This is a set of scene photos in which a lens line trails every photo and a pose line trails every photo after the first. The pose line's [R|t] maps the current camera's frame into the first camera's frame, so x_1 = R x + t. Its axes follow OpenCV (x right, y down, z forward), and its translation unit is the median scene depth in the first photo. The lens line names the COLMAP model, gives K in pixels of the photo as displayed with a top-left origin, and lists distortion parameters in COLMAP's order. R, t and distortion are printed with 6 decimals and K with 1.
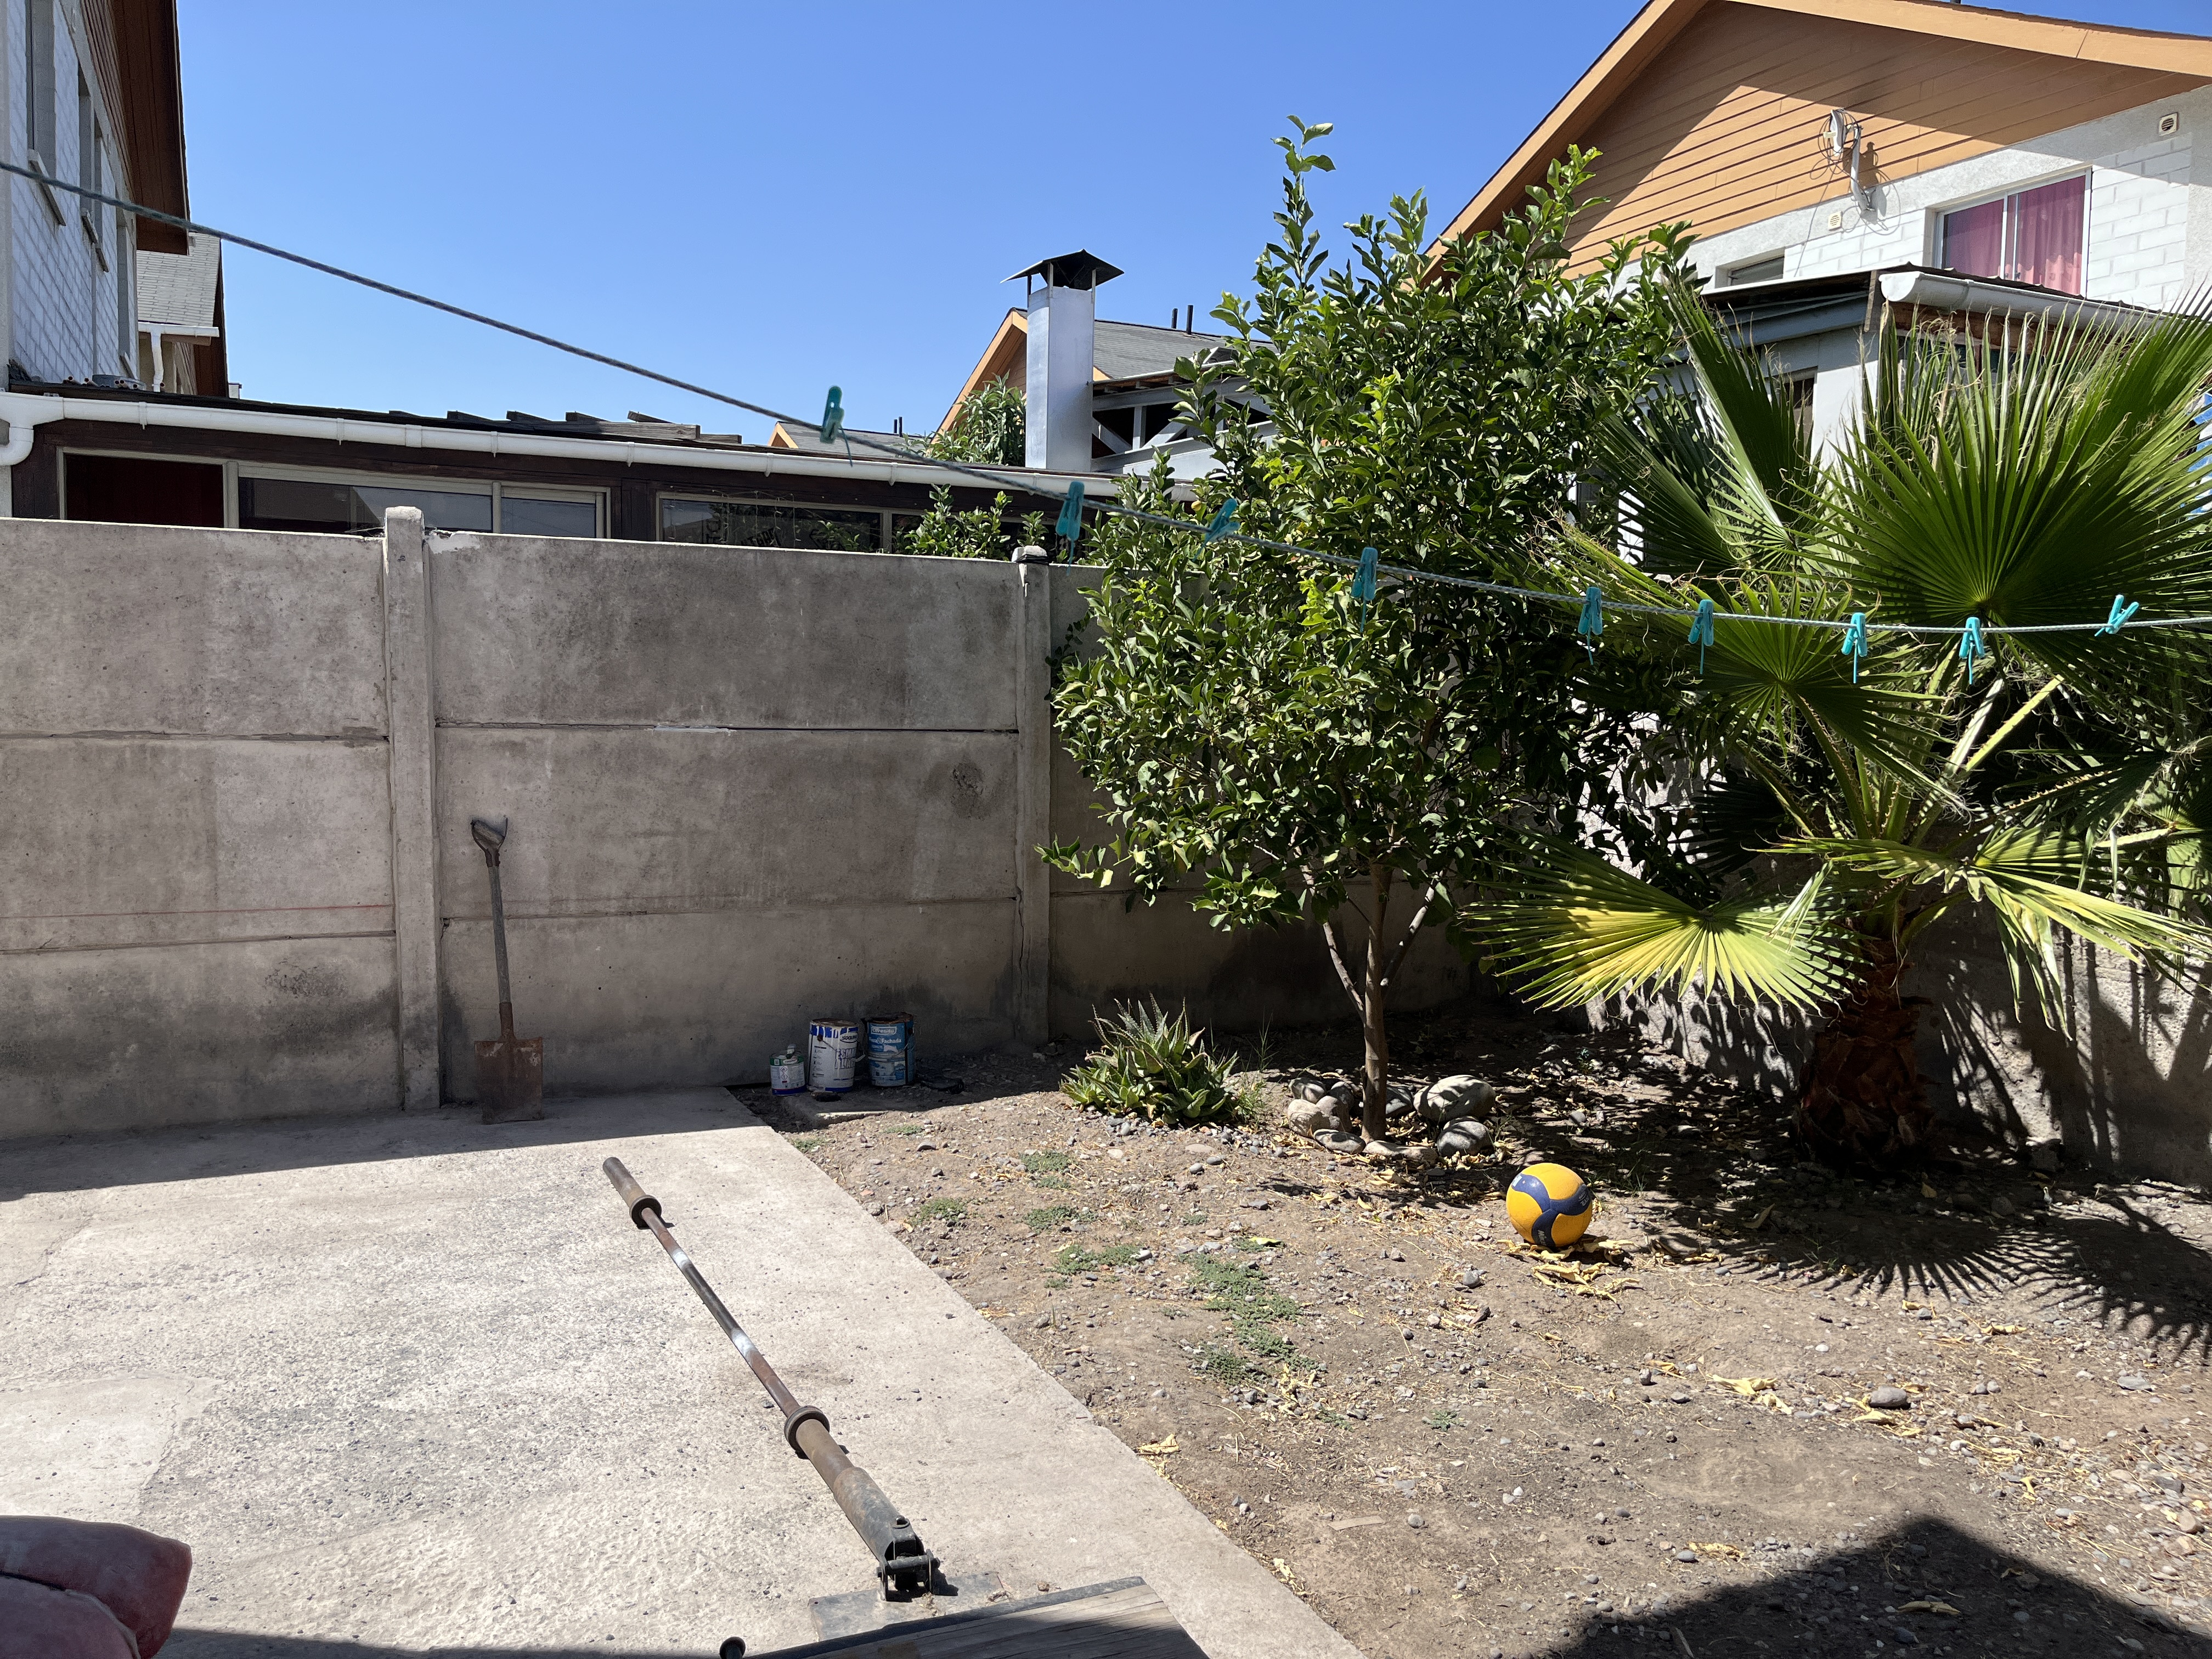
lens RADIAL K [[1665.3, 0, 1078.9], [0, 1665.3, 834.8], [0, 0, 1]] dist [0.071339, -0.098984]
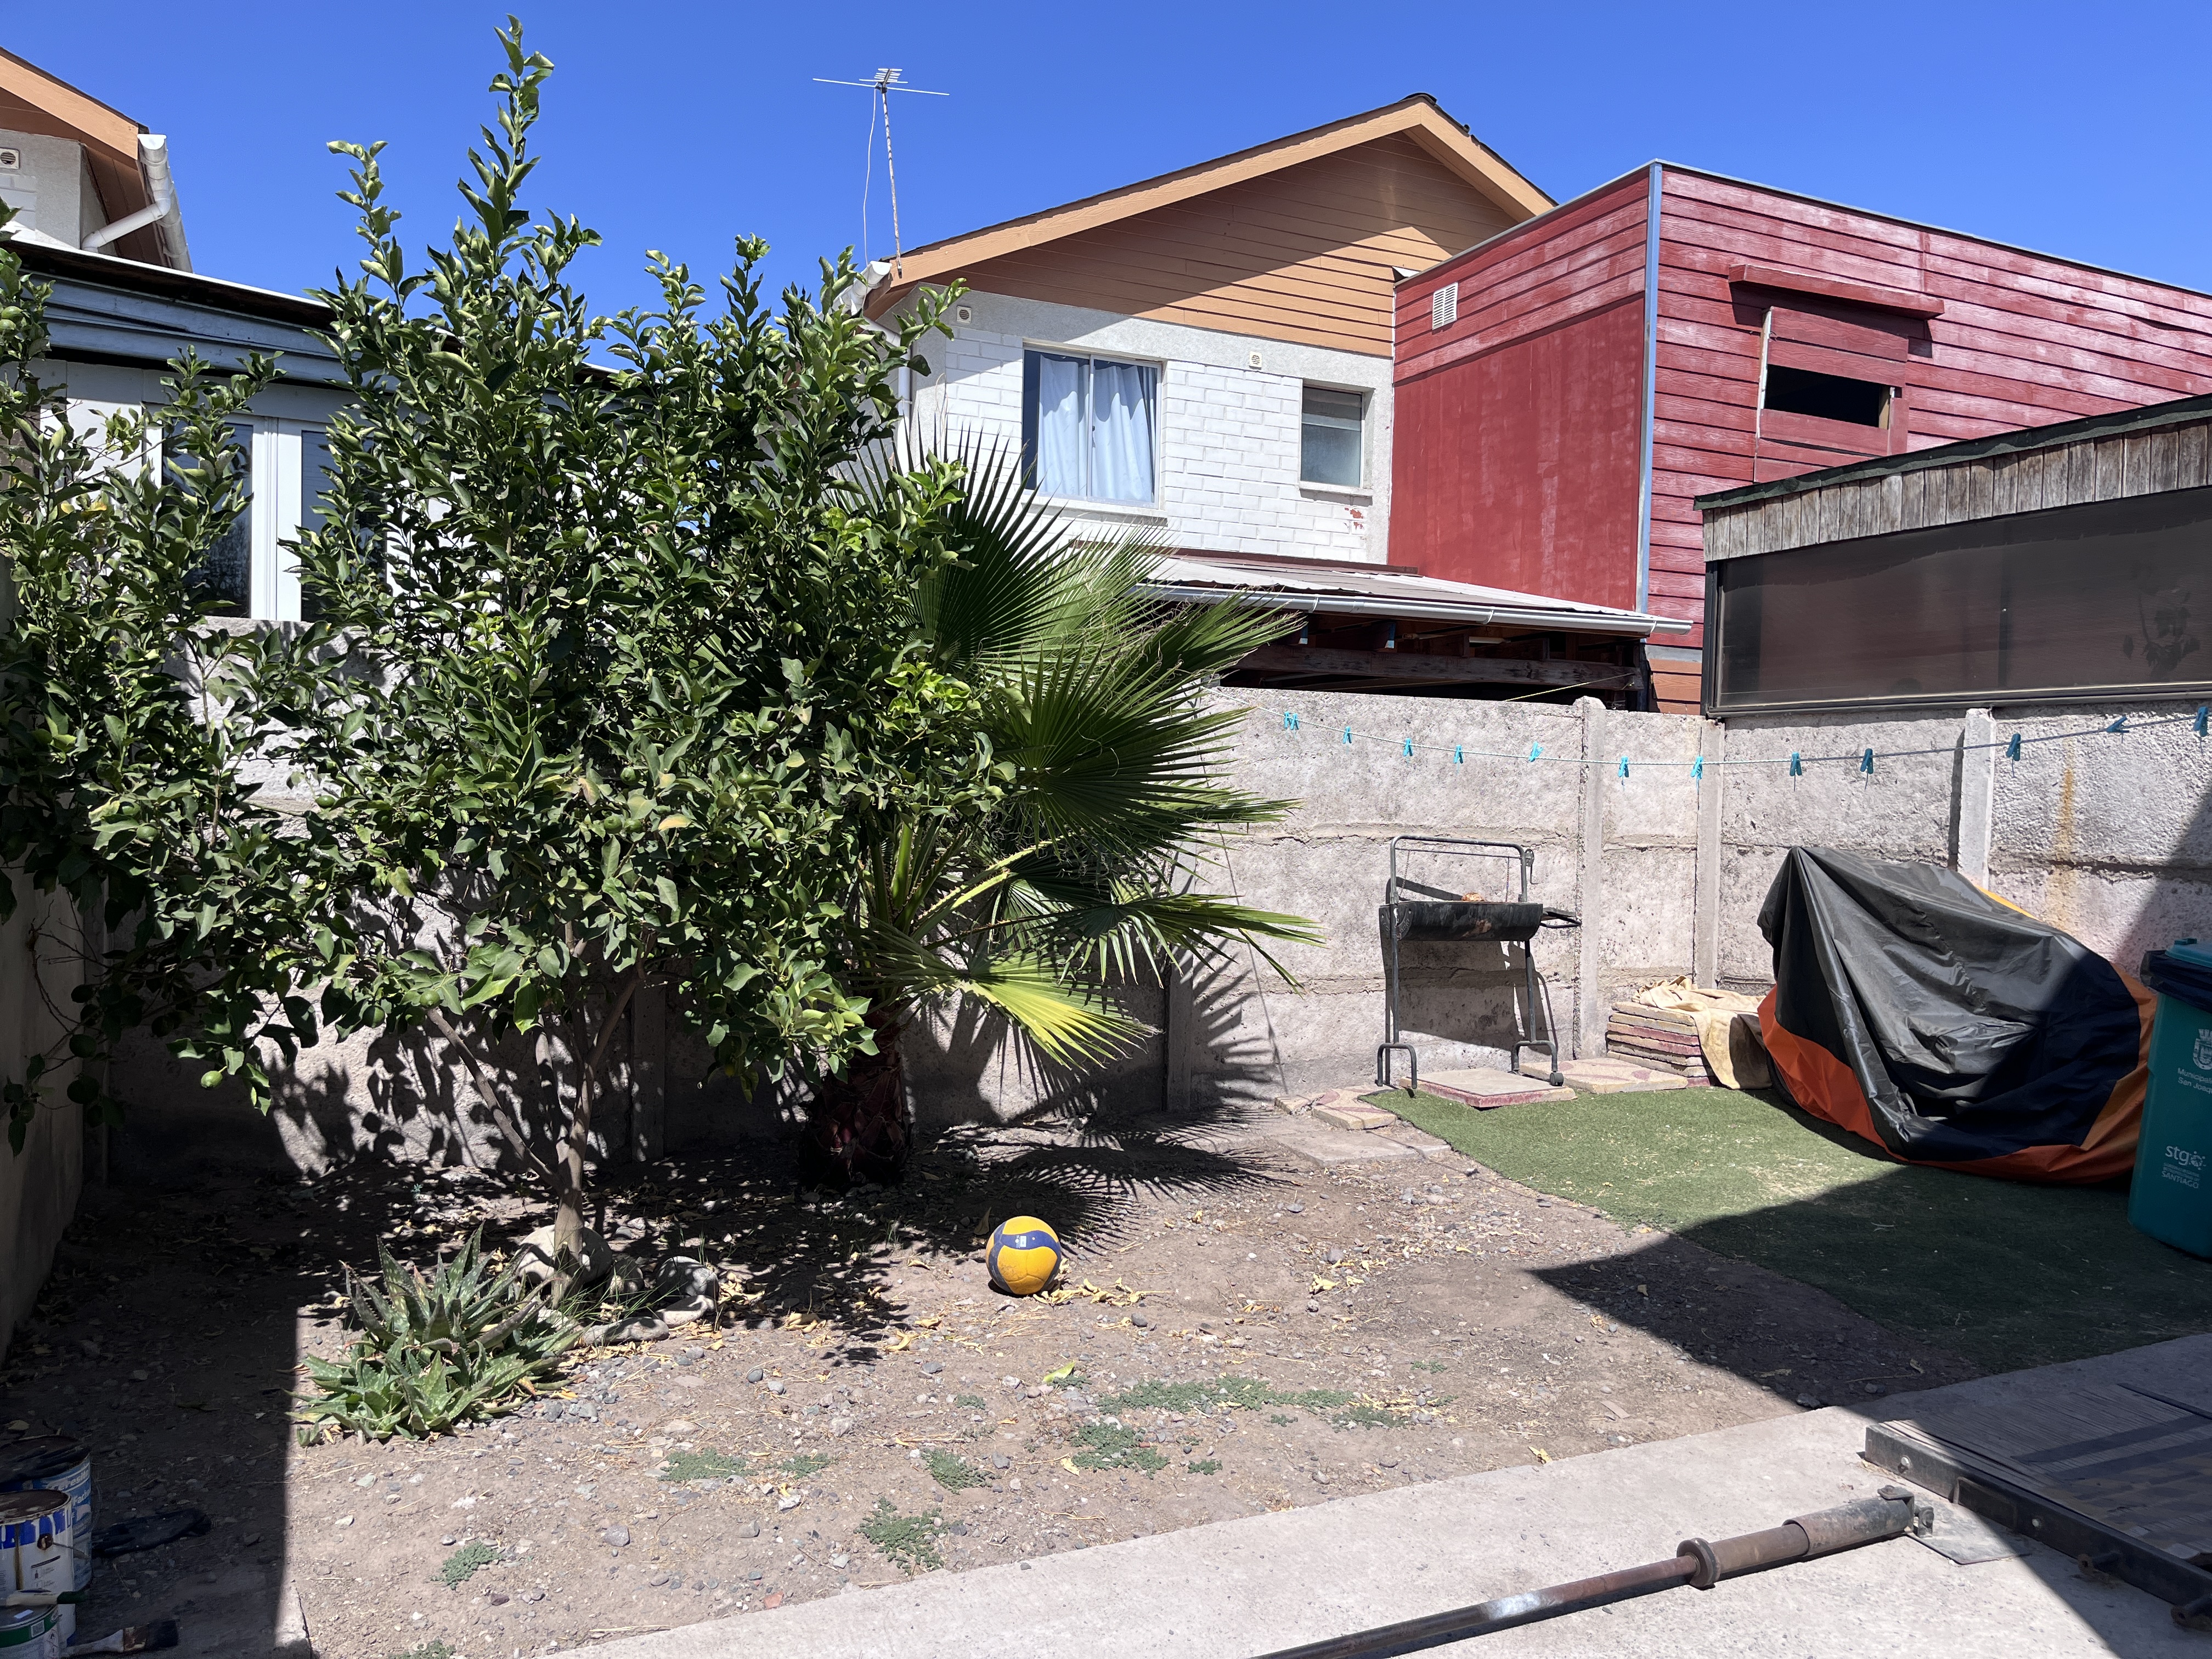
lens RADIAL K [[1665.3, 0, 1119.1], [0, 1665.3, 842.6], [0, 0, 1]] dist [0.071339, -0.098984]
pose [[0.003090, -0.048894, 0.998799, -0.740061], [0.059411, 0.997049, 0.048624, -0.089864], [-0.998229, 0.059189, 0.005986, 0.853006]]
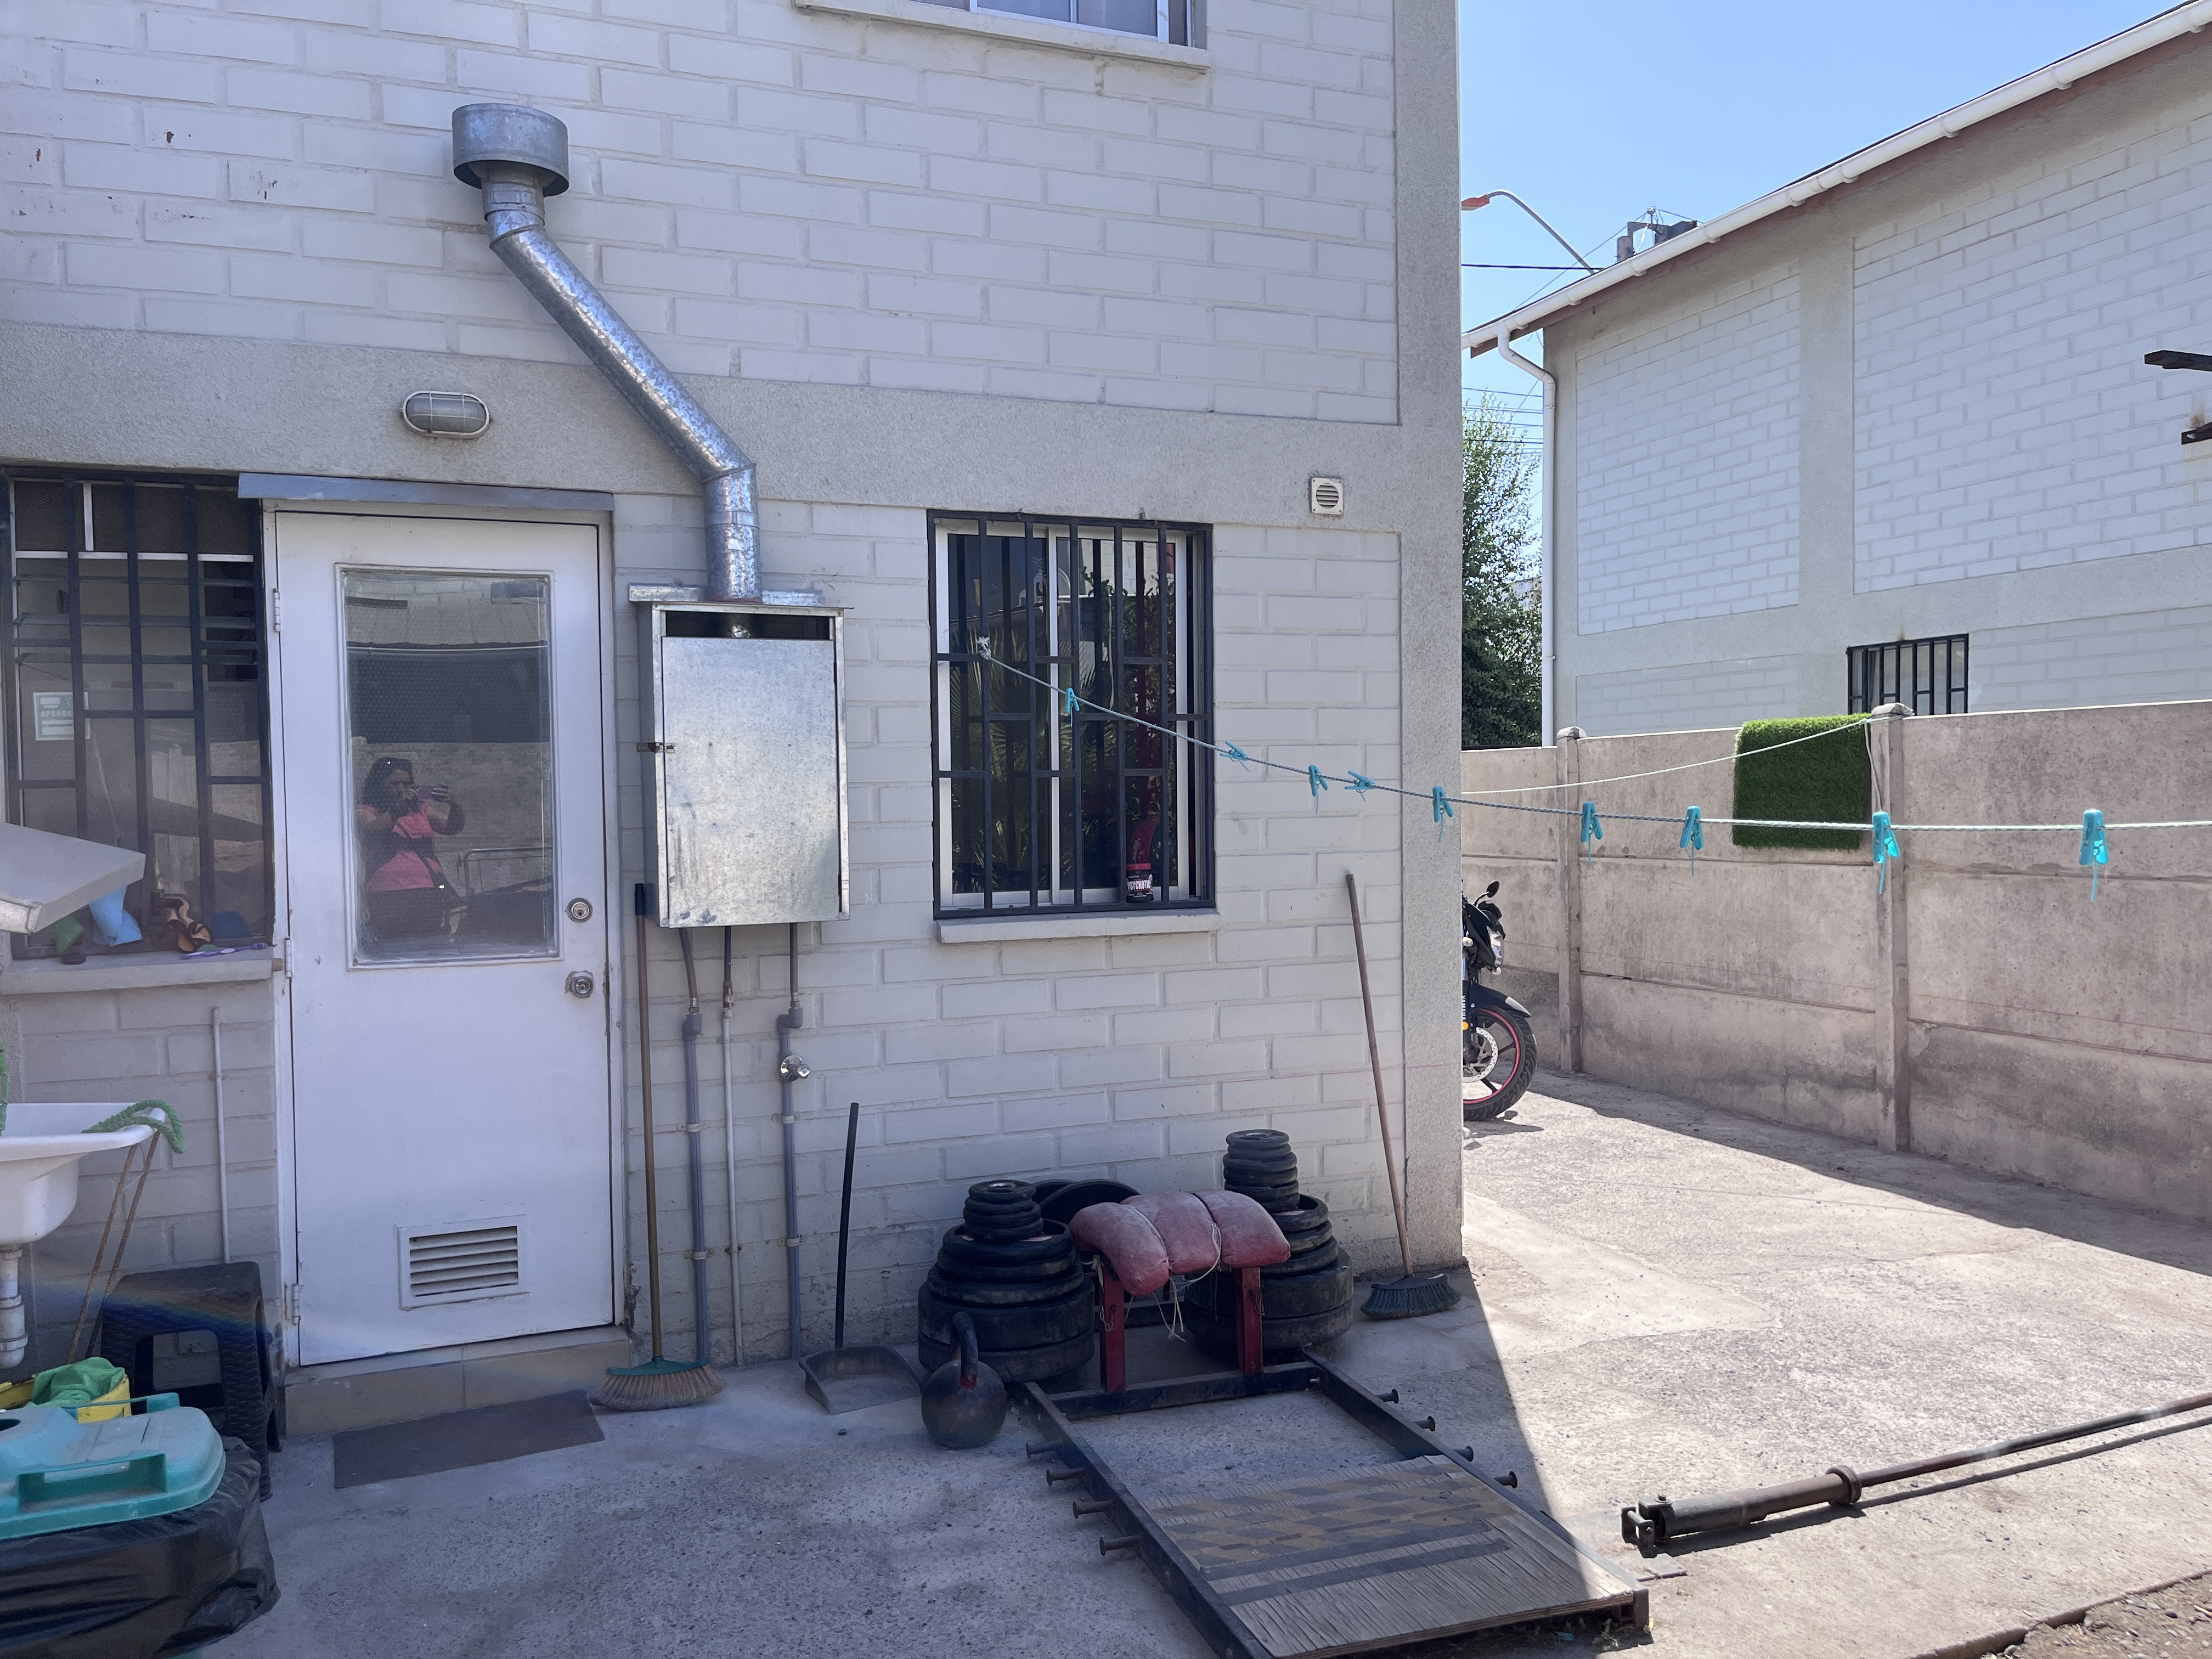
lens RADIAL K [[1665.3, 0, 1097.6], [0, 1665.3, 832.8], [0, 0, 1]] dist [0.071339, -0.098984]
pose [[-0.078301, 0.005113, -0.996917, 0.697671], [-0.065985, 0.997767, 0.010300, -0.056350], [0.994744, 0.066588, -0.077789, 0.347288]]
